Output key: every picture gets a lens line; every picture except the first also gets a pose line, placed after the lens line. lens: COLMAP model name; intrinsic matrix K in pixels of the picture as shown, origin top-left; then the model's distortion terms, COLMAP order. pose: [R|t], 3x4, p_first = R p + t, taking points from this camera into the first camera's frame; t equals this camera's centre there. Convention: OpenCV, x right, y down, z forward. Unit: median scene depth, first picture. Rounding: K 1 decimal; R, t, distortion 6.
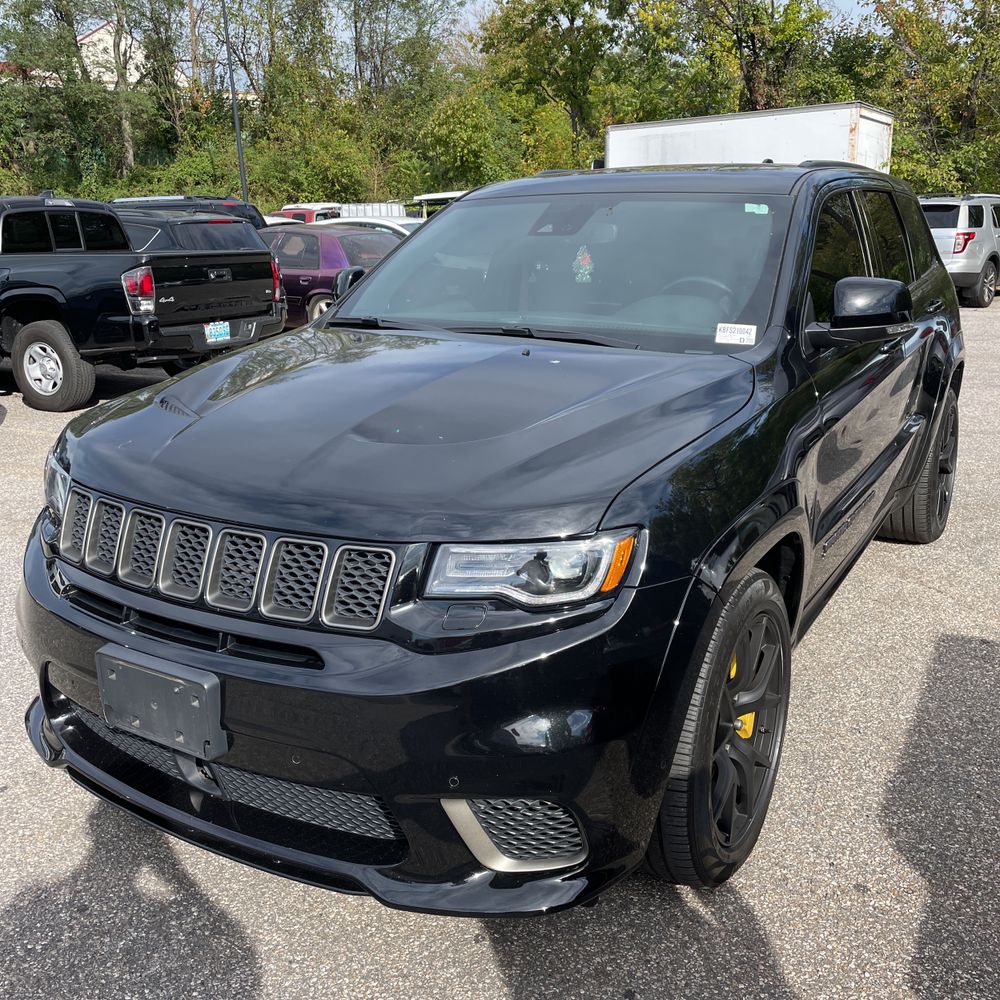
lens RADIAL K [[975.9, 0, 500.0], [0, 975.9, 500.0], [0, 0, 1]] dist [0.105060, -0.152153]
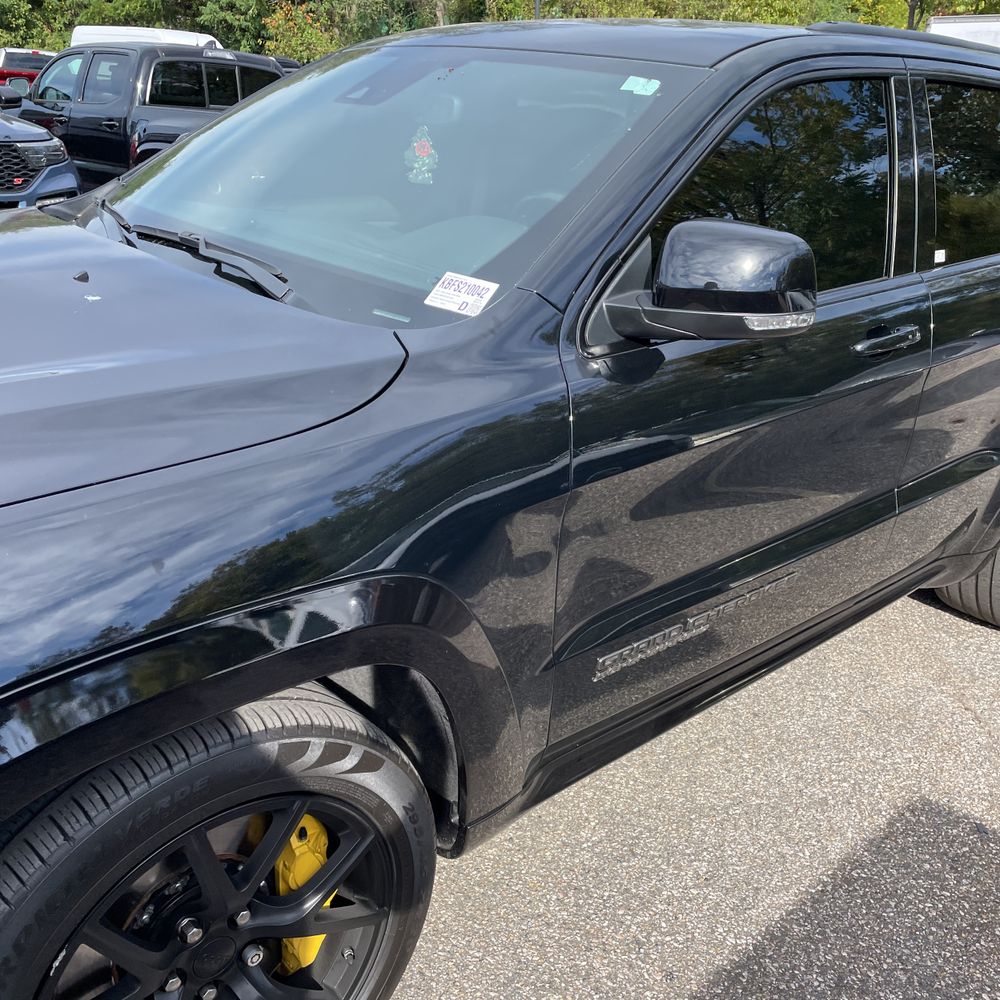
lens RADIAL K [[975.9, 0, 500.0], [0, 975.9, 500.0], [0, 0, 1]] dist [0.105060, -0.152153]
pose [[0.948431, 0.185029, -0.257375, 0.381017], [-0.159288, 0.980192, 0.117691, -0.105373], [0.274053, -0.070625, 0.959118, 0.381763]]
